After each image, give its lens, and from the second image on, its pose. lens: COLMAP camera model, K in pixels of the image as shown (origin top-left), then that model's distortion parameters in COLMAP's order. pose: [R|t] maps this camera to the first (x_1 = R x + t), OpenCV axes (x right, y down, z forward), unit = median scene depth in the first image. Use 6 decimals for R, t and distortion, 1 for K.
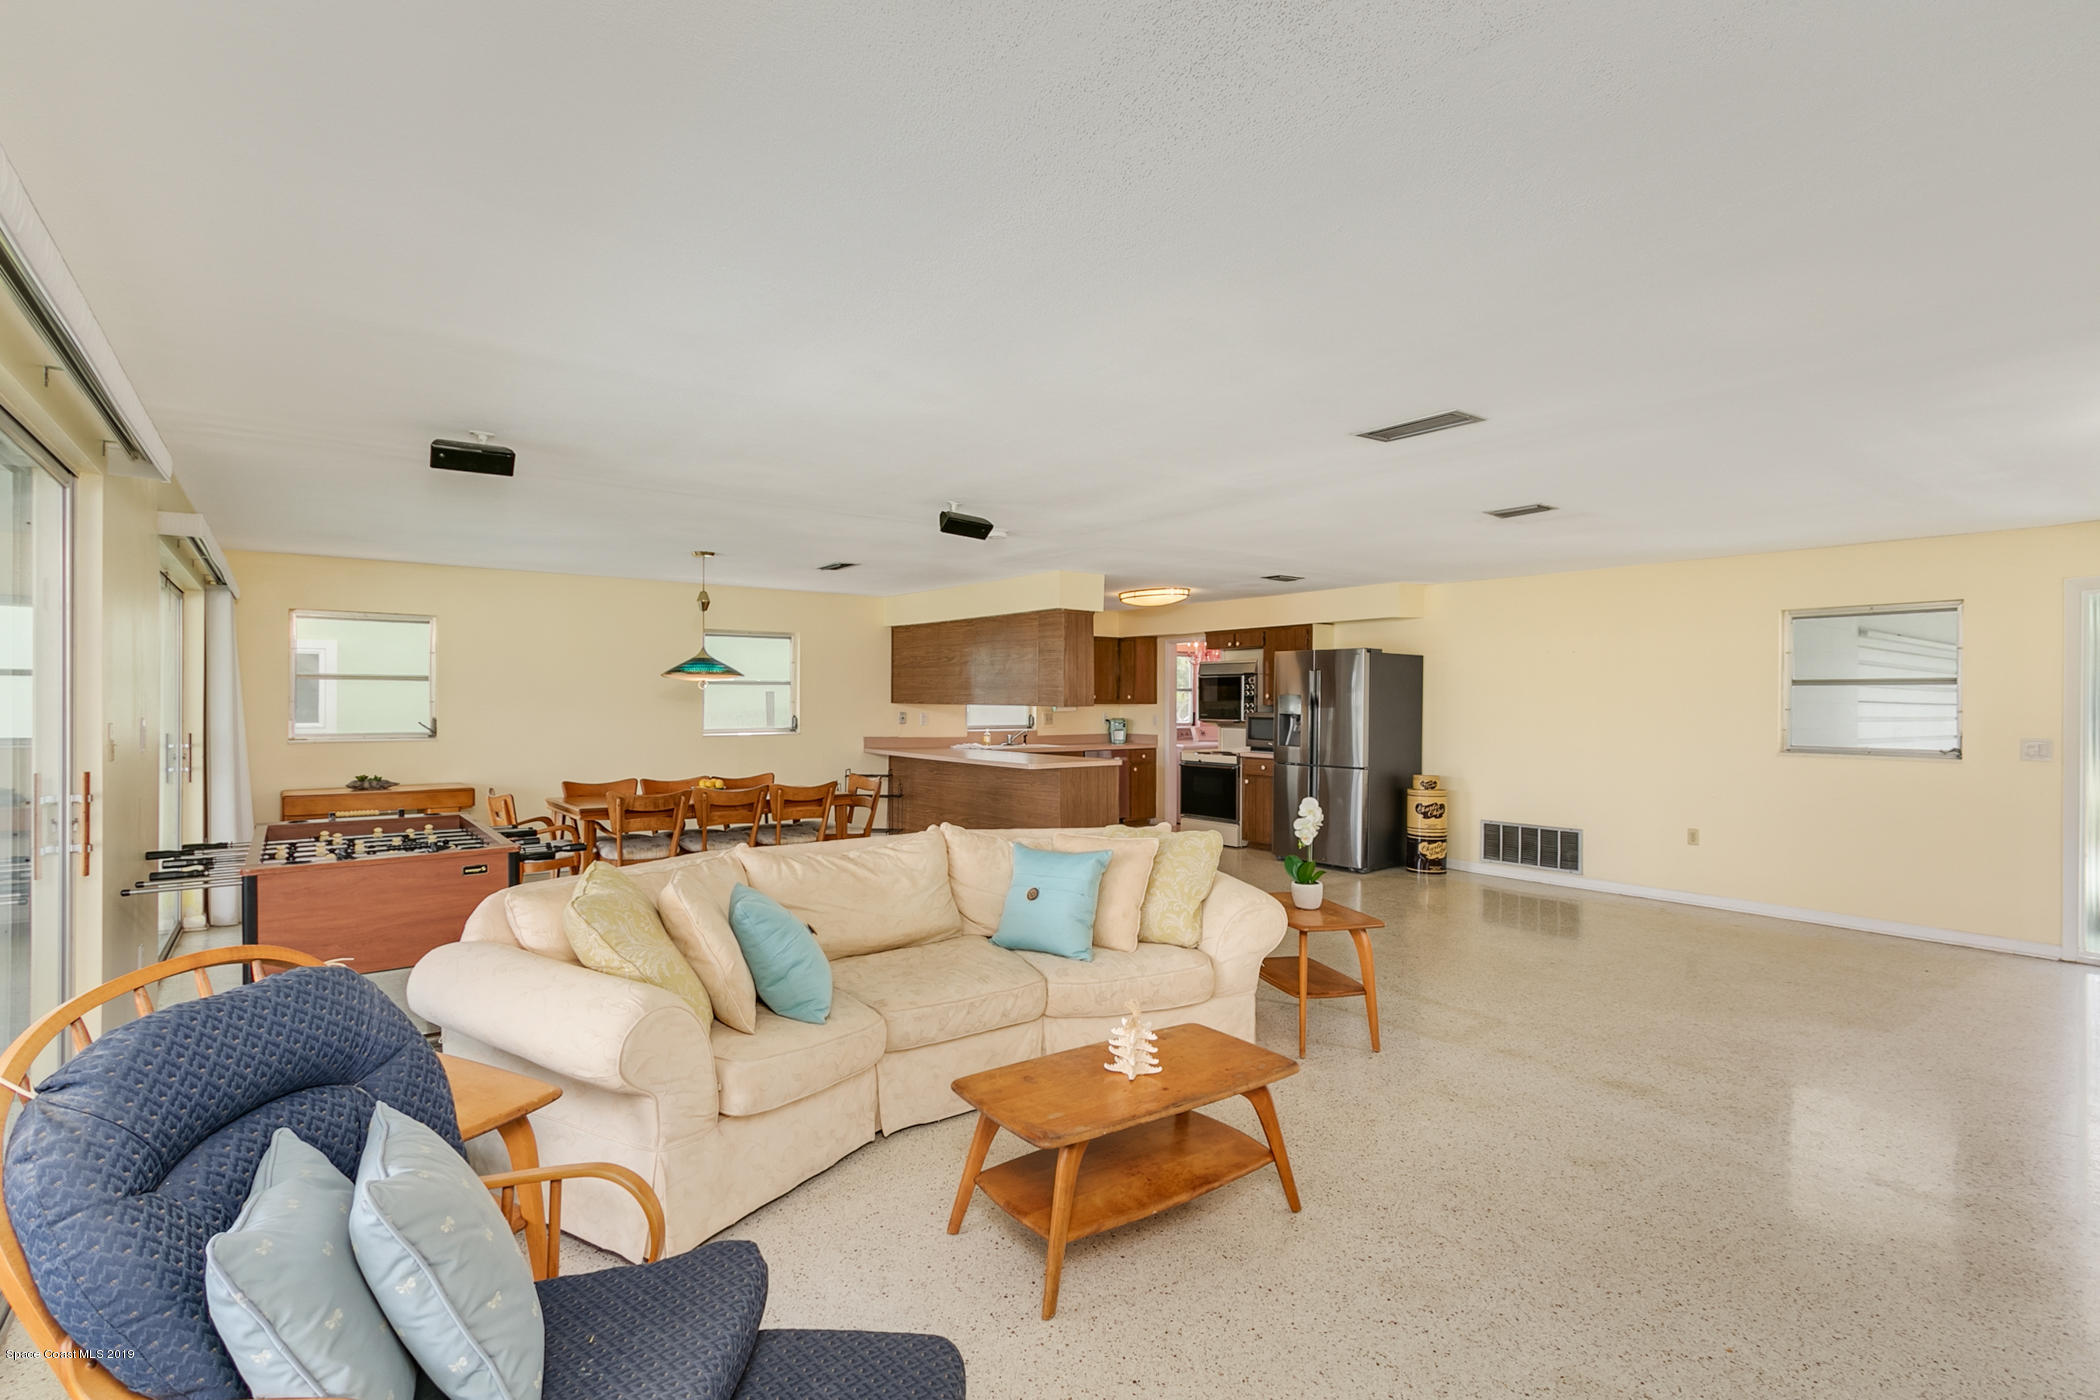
lens RADIAL K [[998.5, 0, 1032.8], [0, 998.5, 702.9], [0, 0, 1]] dist [-0.000296, -0.000162]
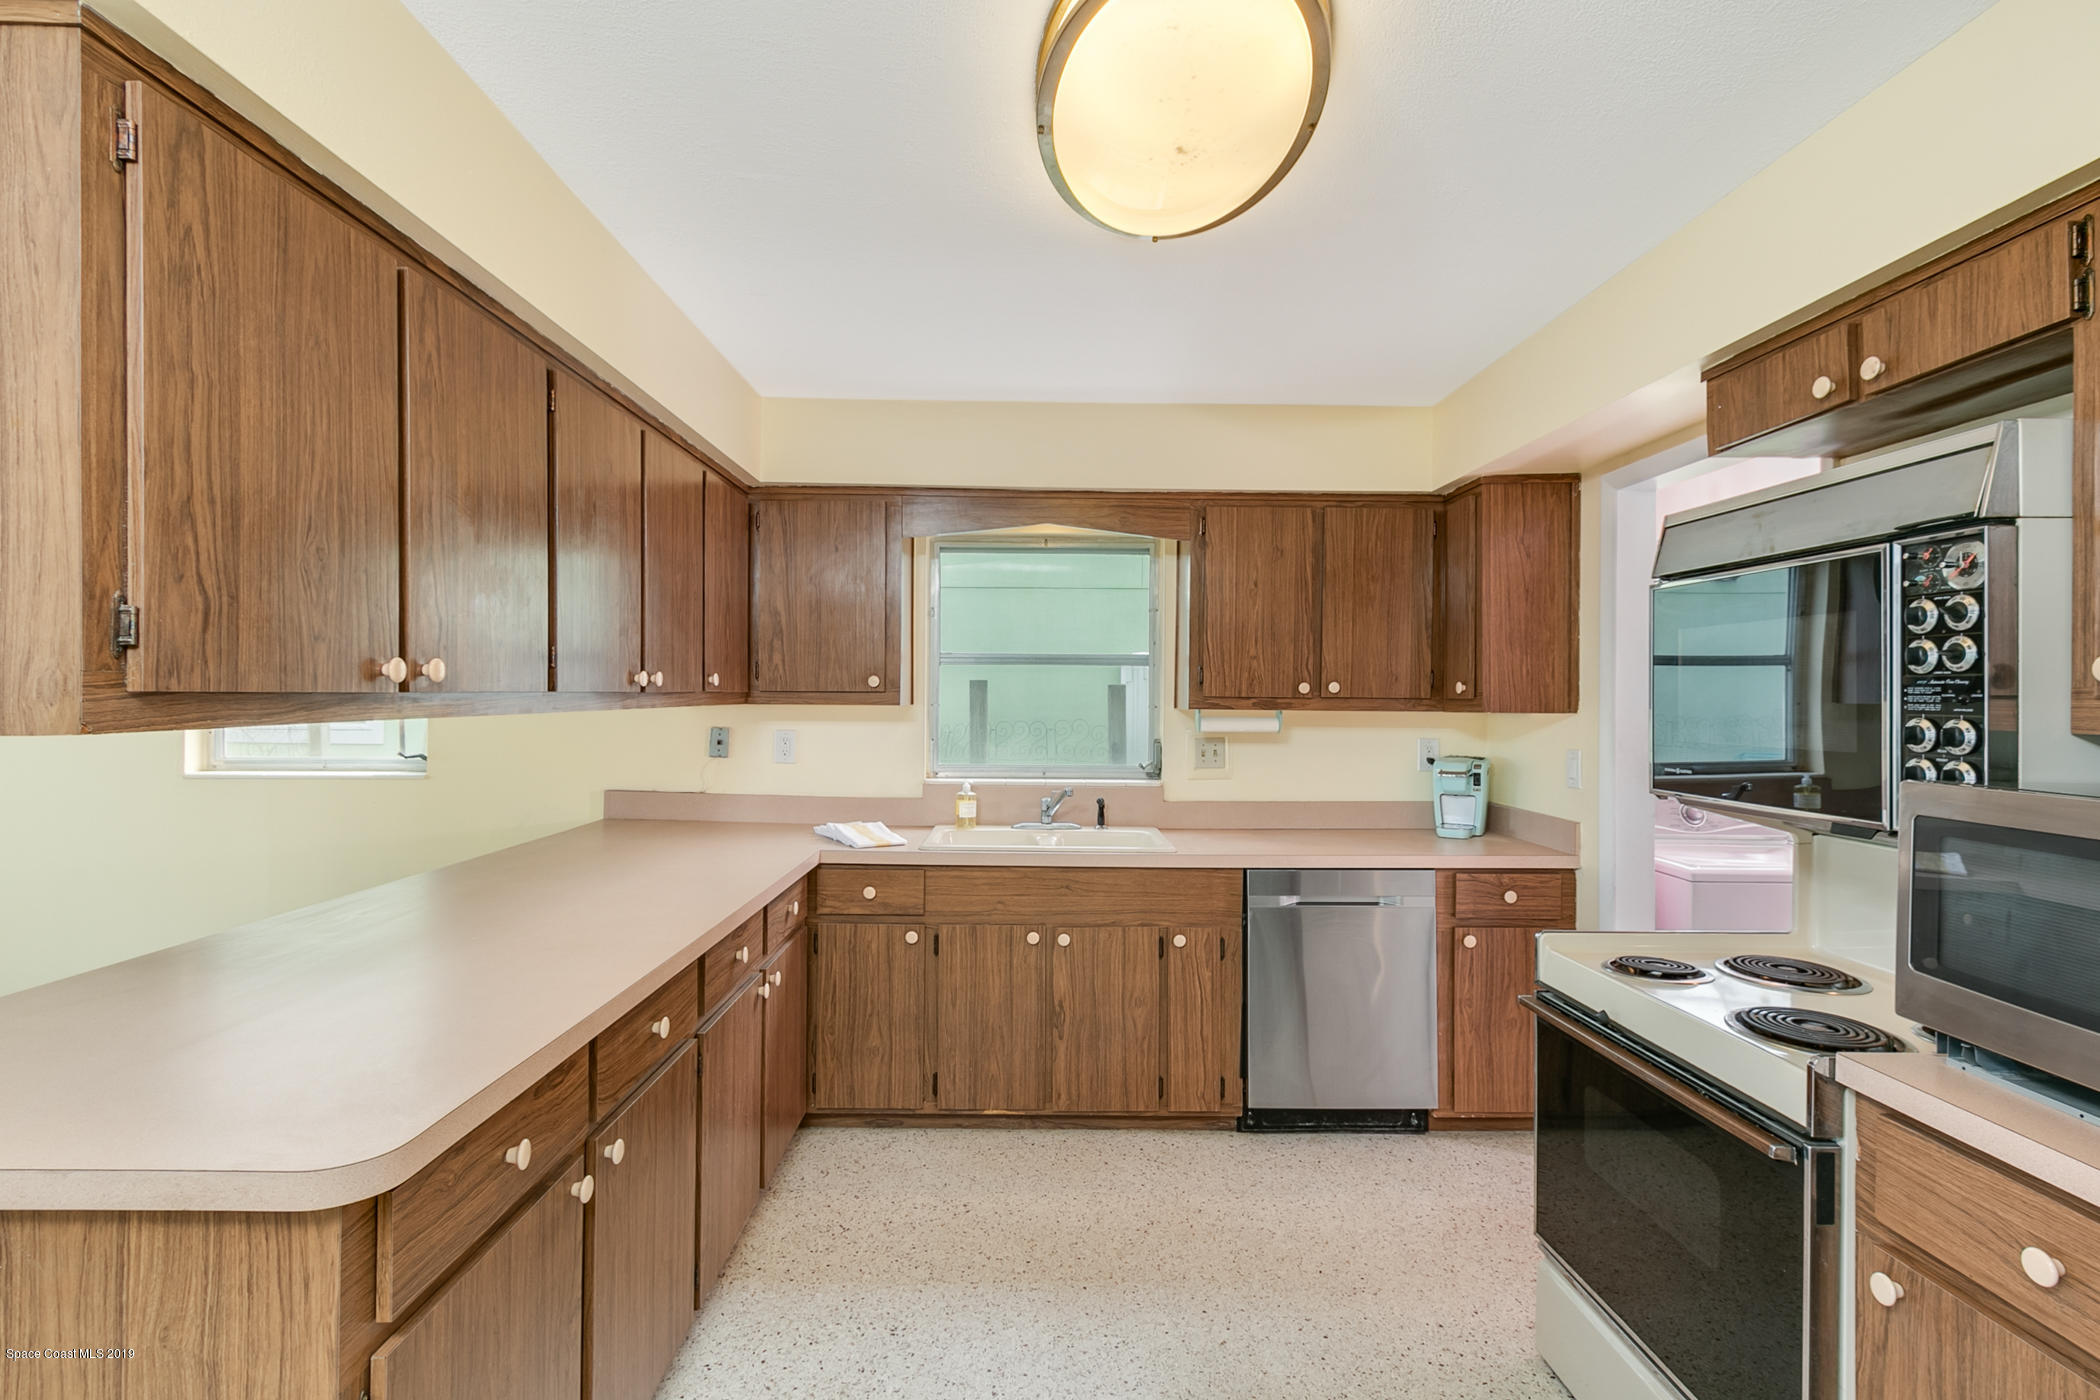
lens RADIAL K [[998.5, 0, 1032.8], [0, 998.5, 702.9], [0, 0, 1]] dist [-0.000296, -0.000162]
pose [[0.802775, 0.007482, -0.596234, 0.264120], [-0.006830, 0.999971, 0.003353, -0.002235], [0.596242, 0.001381, 0.802803, 1.074437]]
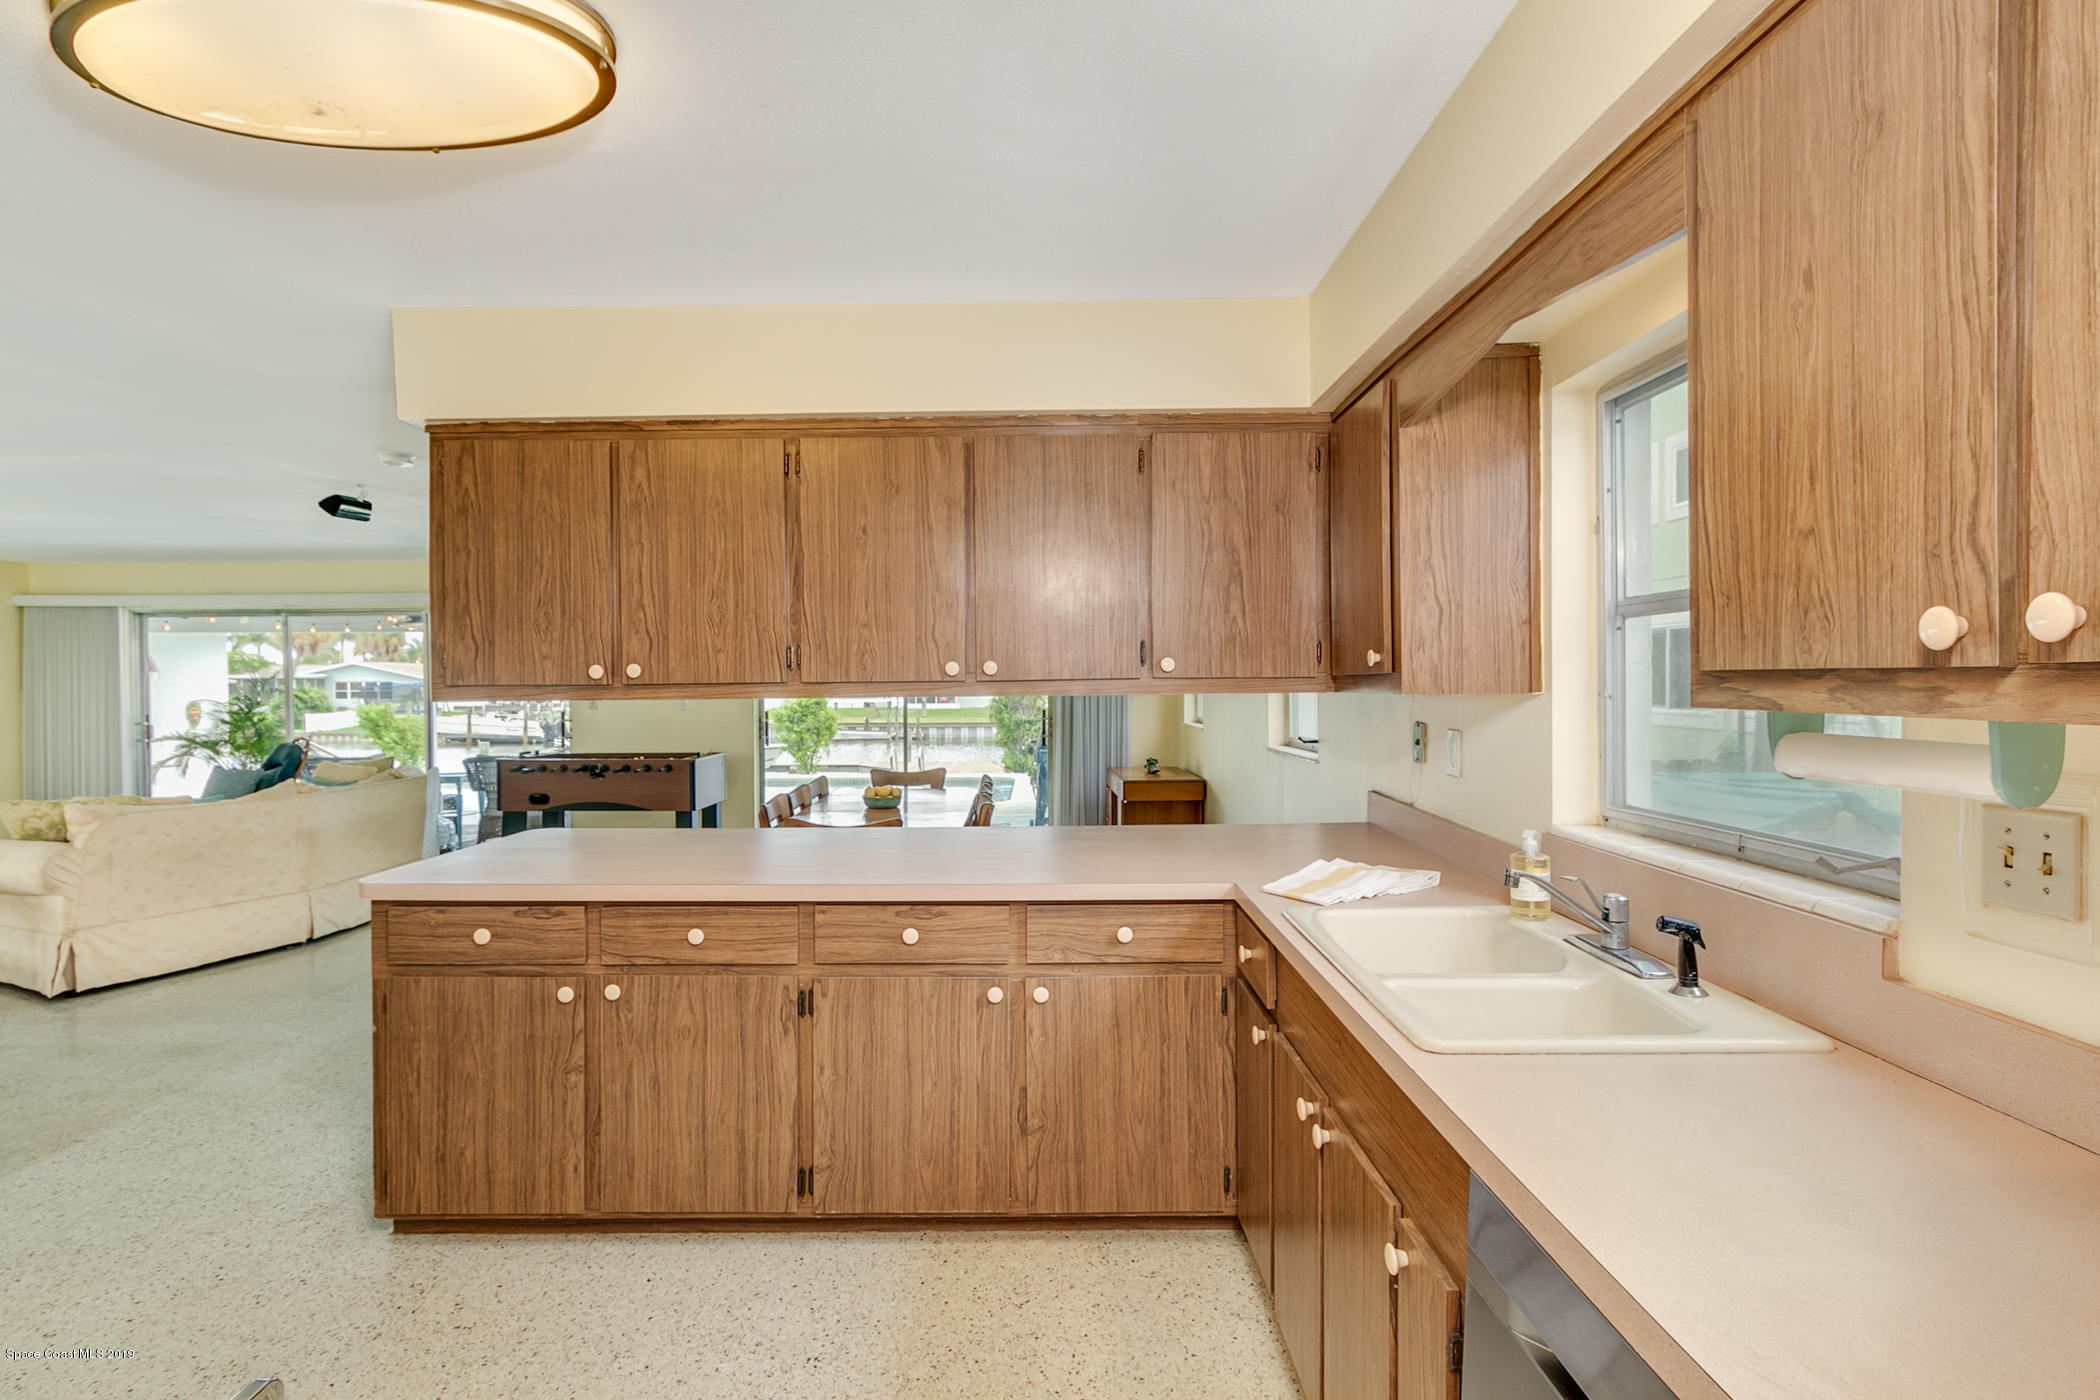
lens RADIAL K [[1022.2, 0, 1041.7], [0, 1022.2, 702.6], [0, 0, 1]] dist [0.000981, 0.000335]
pose [[-0.595465, 0.014599, -0.803249, 0.242663], [0.001559, 0.999854, 0.017017, -0.002037], [0.803380, 0.008881, -0.595400, 1.532459]]
